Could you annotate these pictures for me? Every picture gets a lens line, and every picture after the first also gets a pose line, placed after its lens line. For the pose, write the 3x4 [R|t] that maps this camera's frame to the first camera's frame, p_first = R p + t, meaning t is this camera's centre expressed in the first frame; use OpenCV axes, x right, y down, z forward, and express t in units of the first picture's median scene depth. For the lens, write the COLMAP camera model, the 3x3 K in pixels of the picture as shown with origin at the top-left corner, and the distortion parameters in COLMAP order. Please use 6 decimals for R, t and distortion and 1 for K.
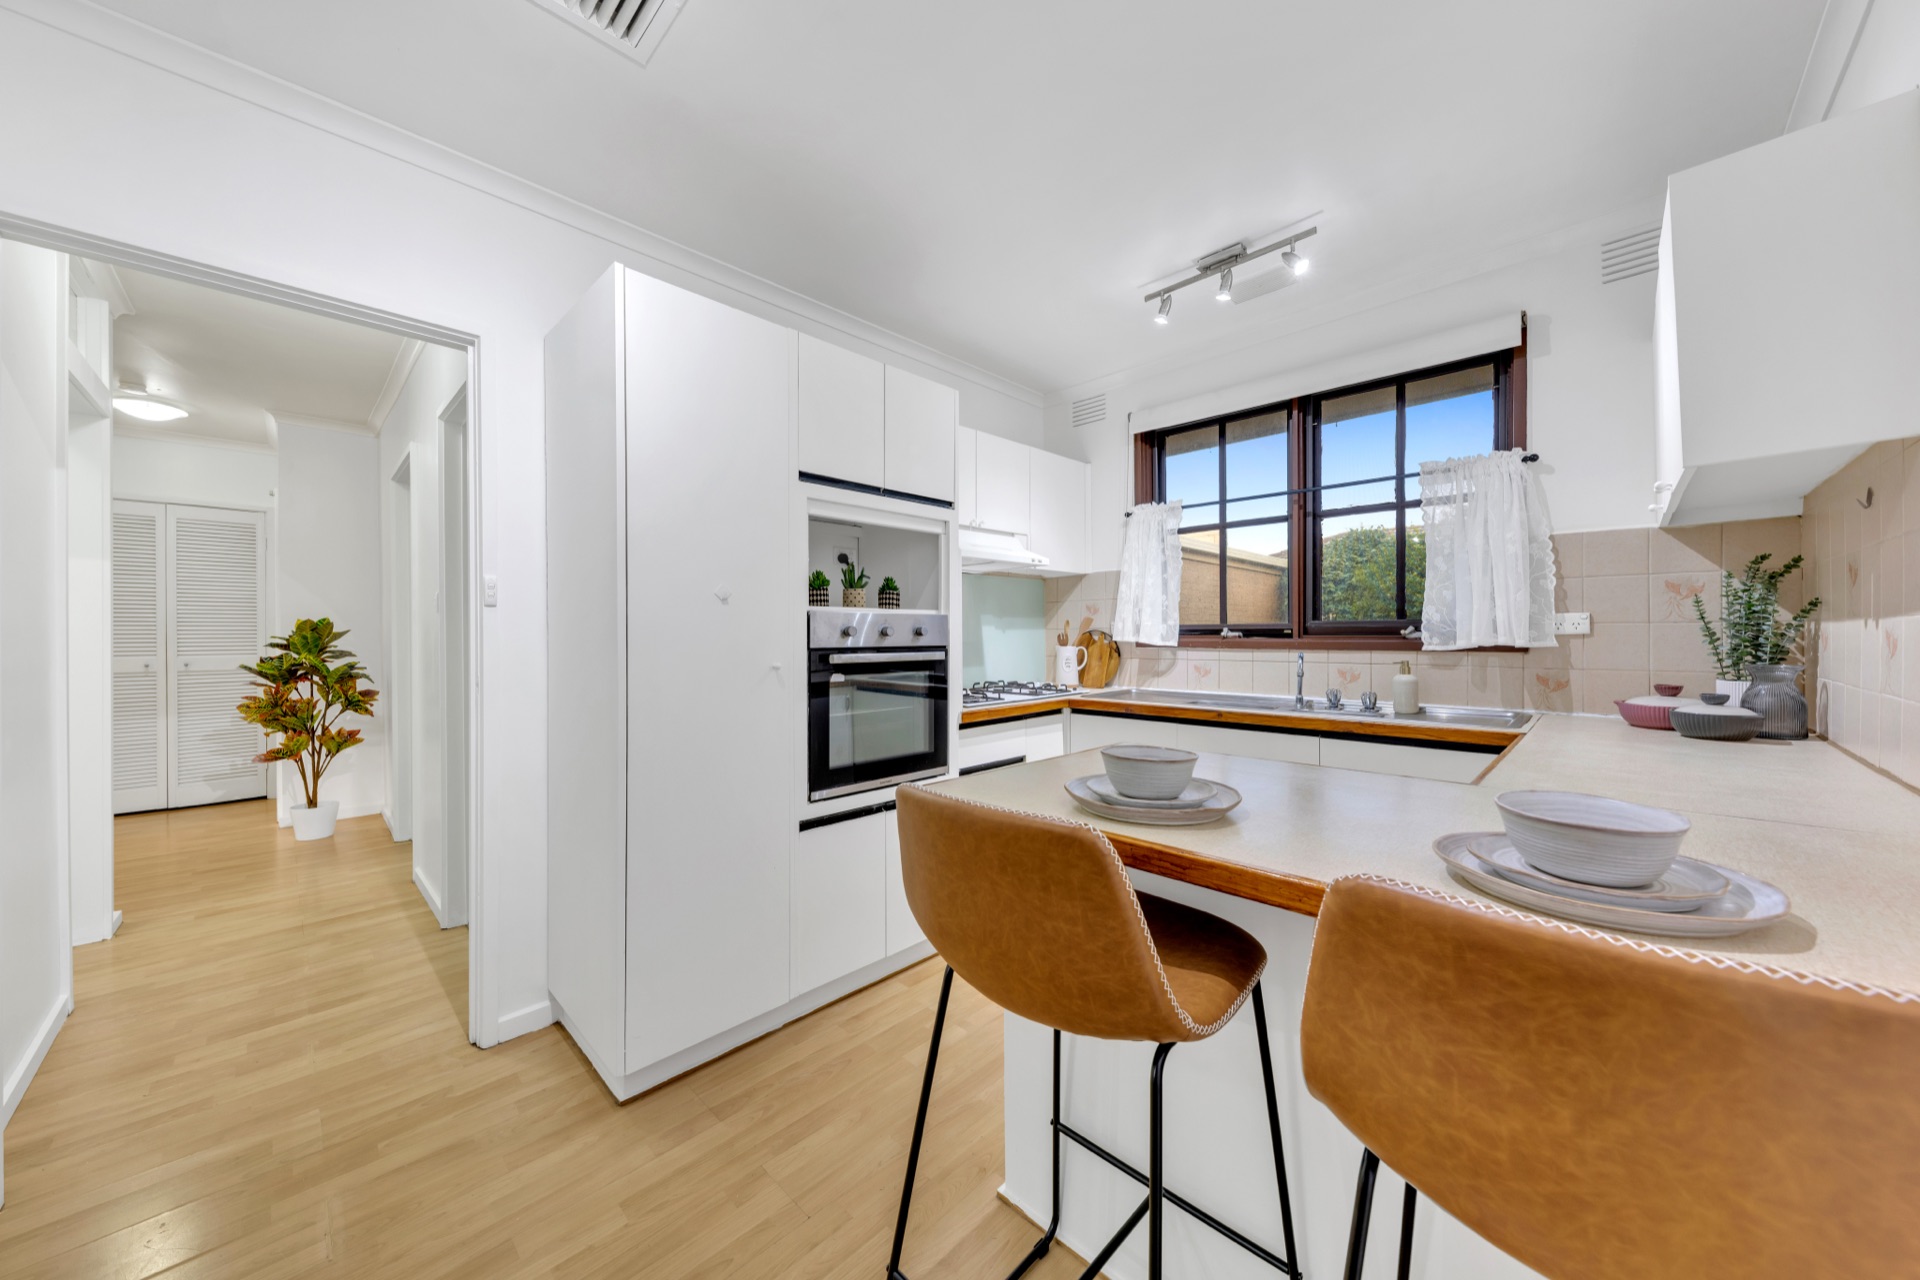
lens RADIAL K [[659.7, 0, 954.0], [0, 659.7, 640.8], [0, 0, 1]] dist [-0.000500, -0.001999]
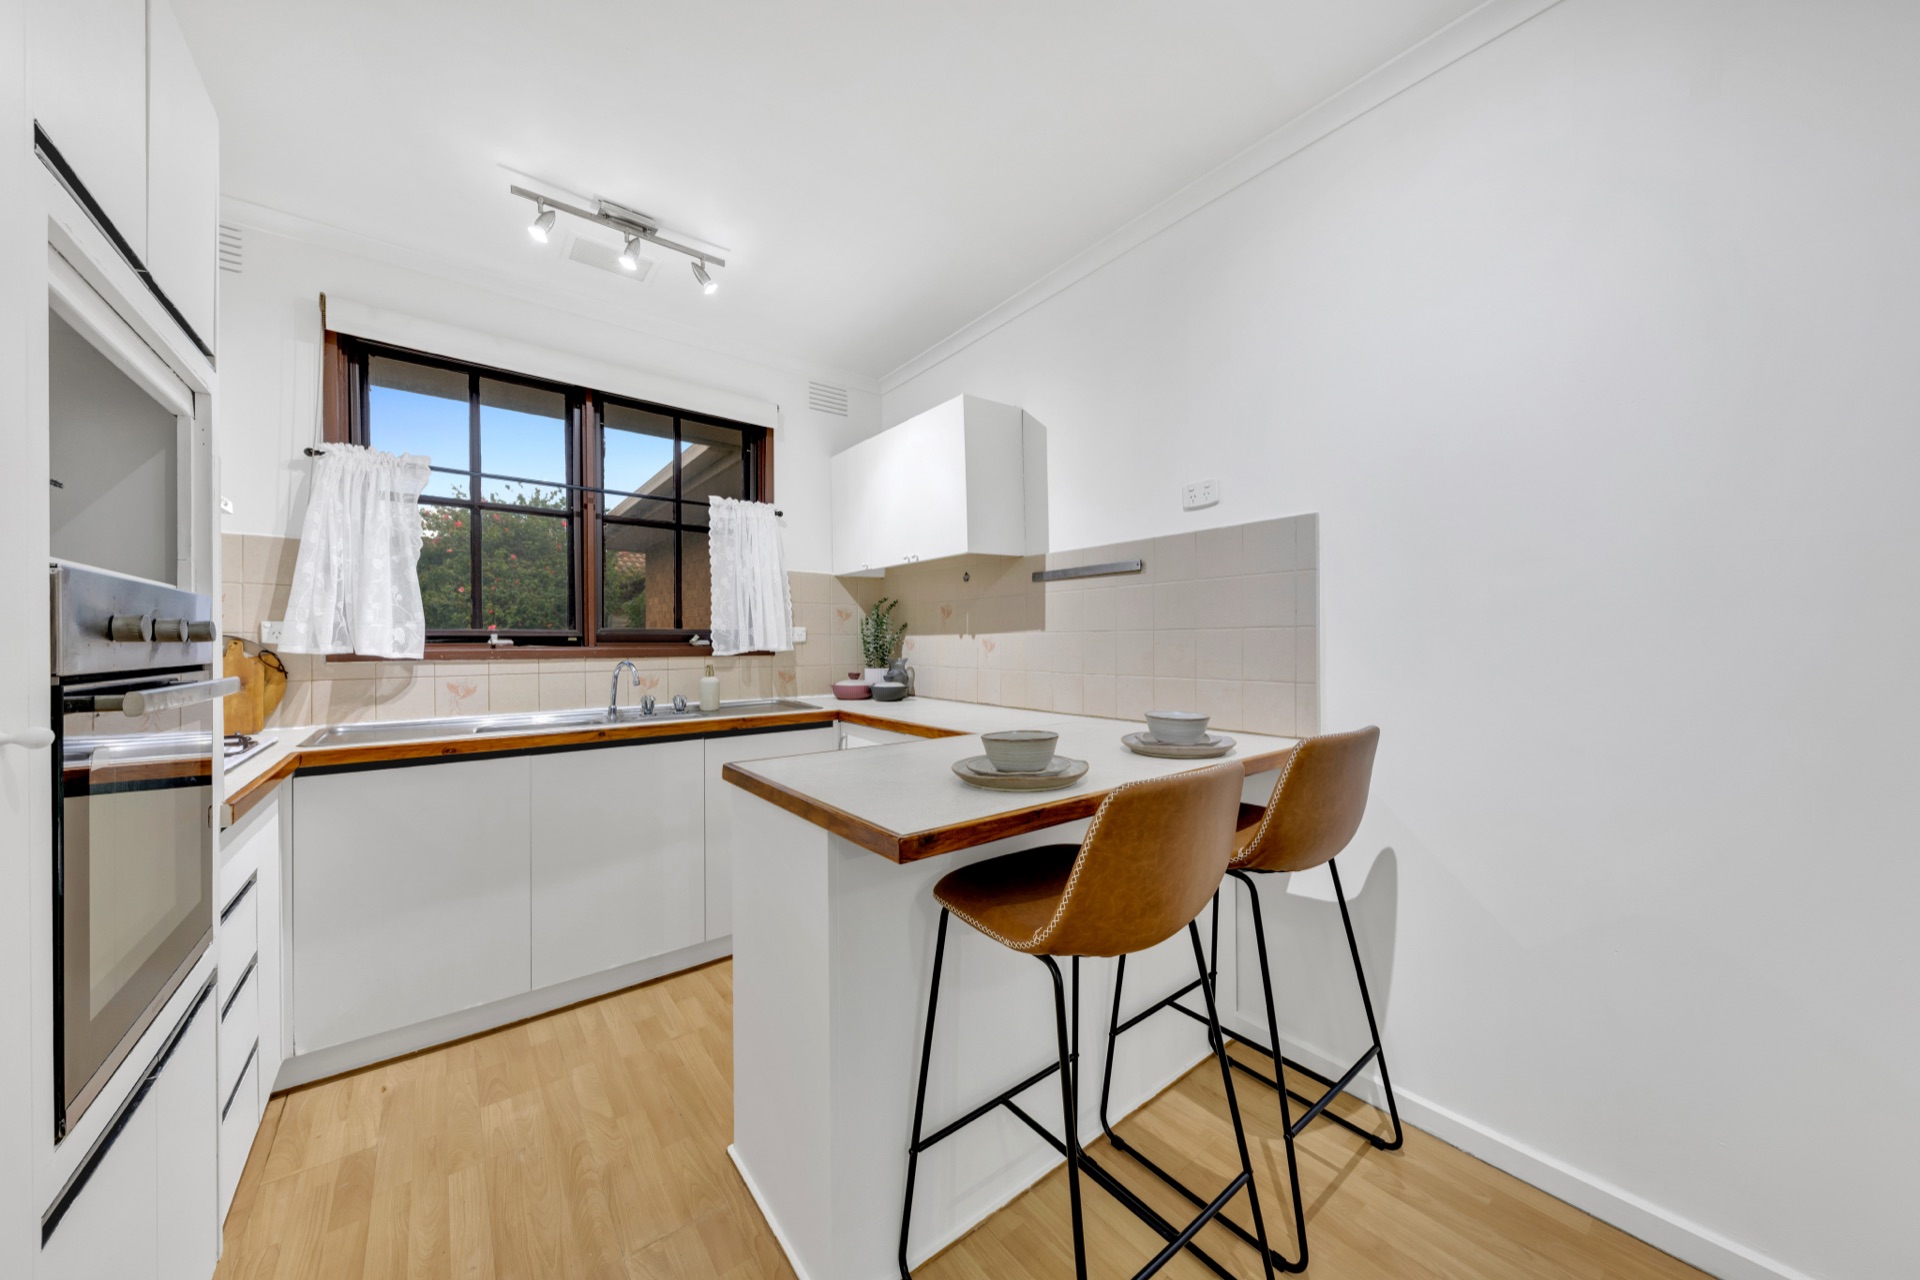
lens RADIAL K [[662.3, 0, 963.1], [0, 662.3, 646.3], [0, 0, 1]] dist [0.024267, -0.000010]
pose [[0.115819, -0.006556, 0.993249, -0.404618], [0.010459, 0.999931, 0.005381, -0.003907], [-0.993215, 0.009765, 0.115880, 0.410357]]
